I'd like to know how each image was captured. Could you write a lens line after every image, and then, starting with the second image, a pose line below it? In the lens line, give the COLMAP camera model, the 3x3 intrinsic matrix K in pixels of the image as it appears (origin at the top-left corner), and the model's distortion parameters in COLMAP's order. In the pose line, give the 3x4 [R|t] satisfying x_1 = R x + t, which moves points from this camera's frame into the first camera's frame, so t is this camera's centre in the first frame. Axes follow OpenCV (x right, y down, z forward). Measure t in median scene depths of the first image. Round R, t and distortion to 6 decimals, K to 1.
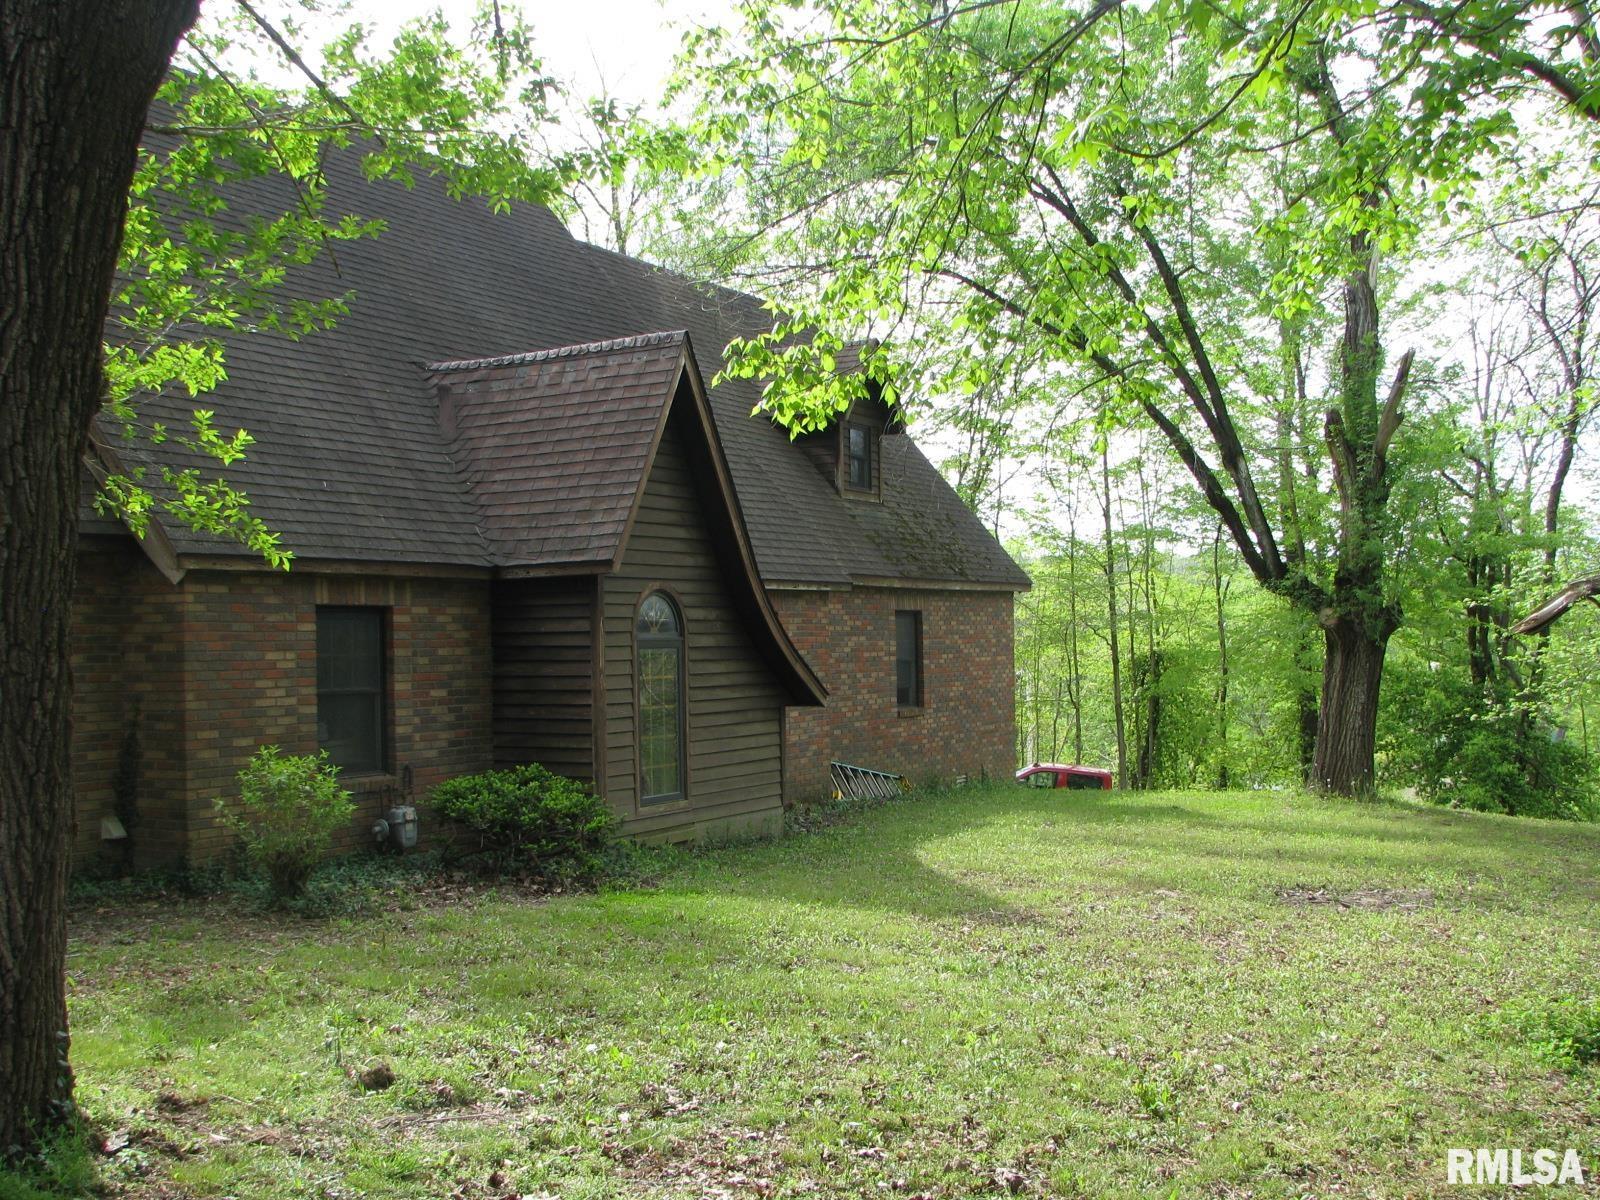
lens RADIAL K [[1711.2, 0, 800.0], [0, 1711.2, 600.0], [0, 0, 1]] dist [-0.124052, 0.019310]
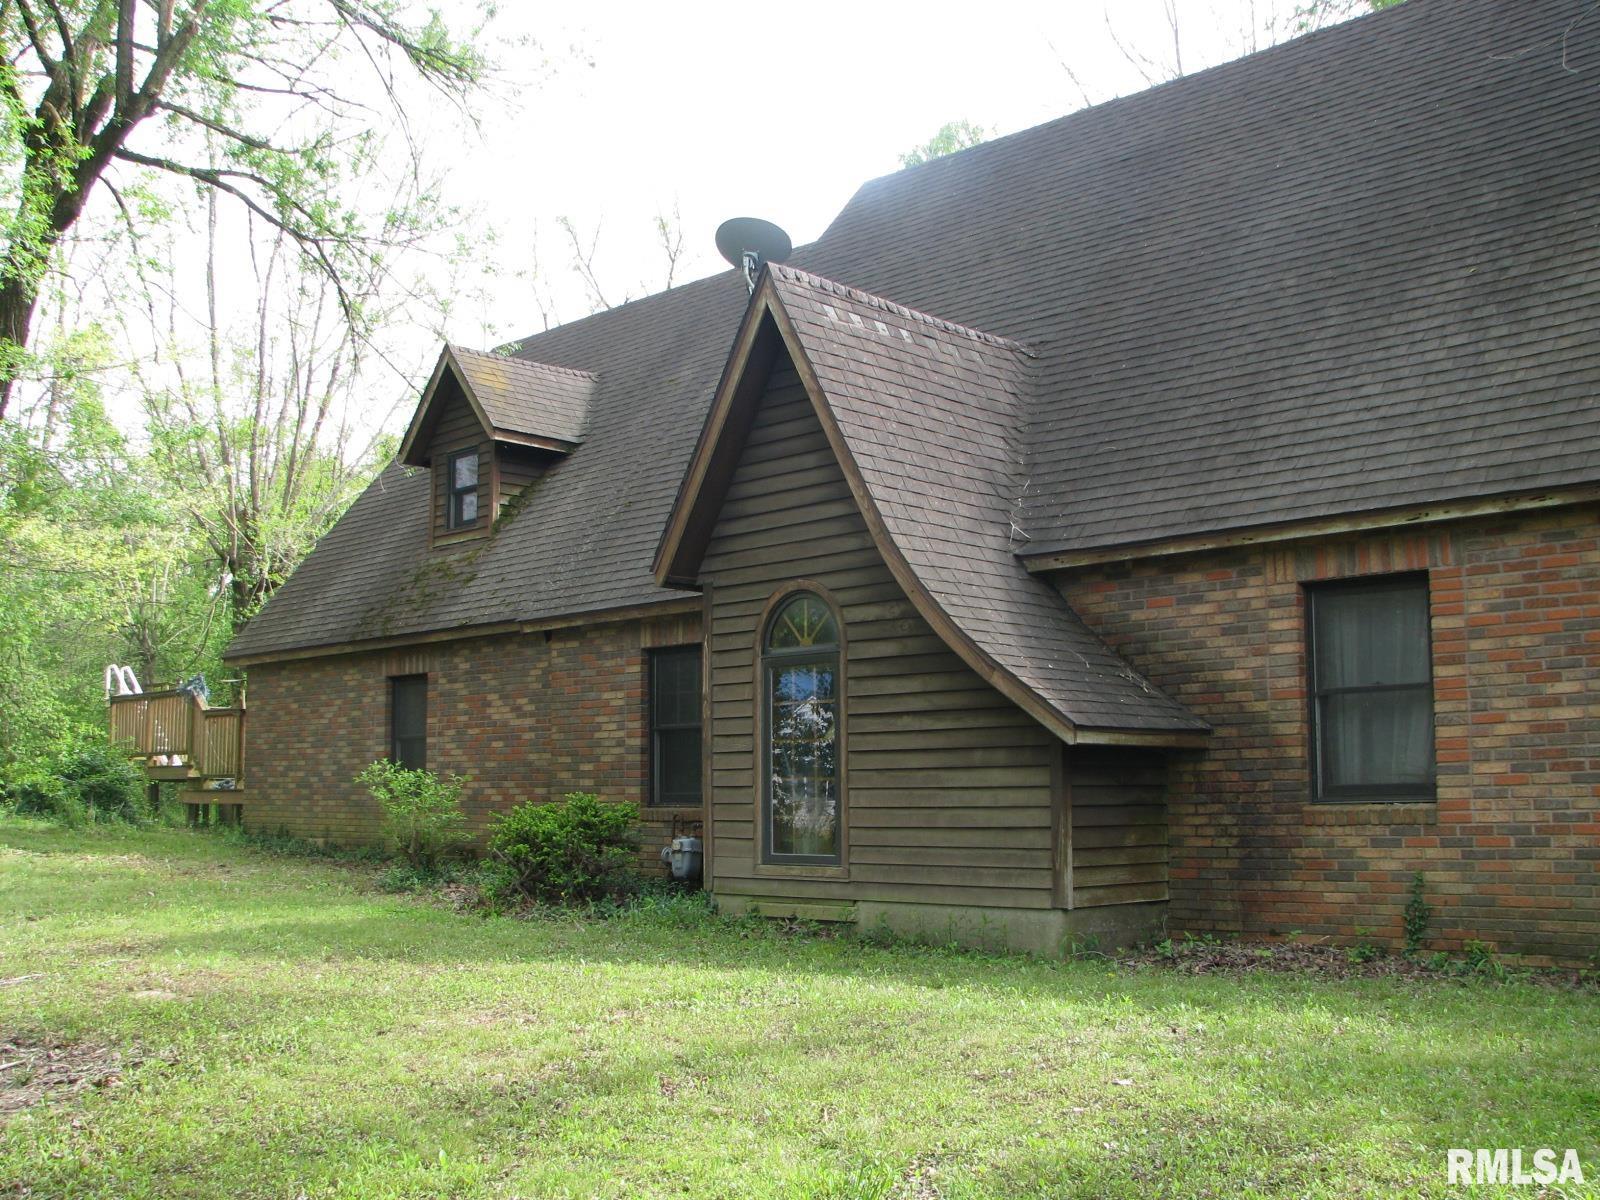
lens RADIAL K [[1711.2, 0, 800.0], [0, 1711.2, 600.0], [0, 0, 1]] dist [-0.124052, 0.019310]
pose [[-0.271926, -0.096349, -0.957483, 0.657970], [0.029270, 0.993687, -0.108305, 0.081995], [0.961873, -0.057476, -0.267389, 1.191016]]
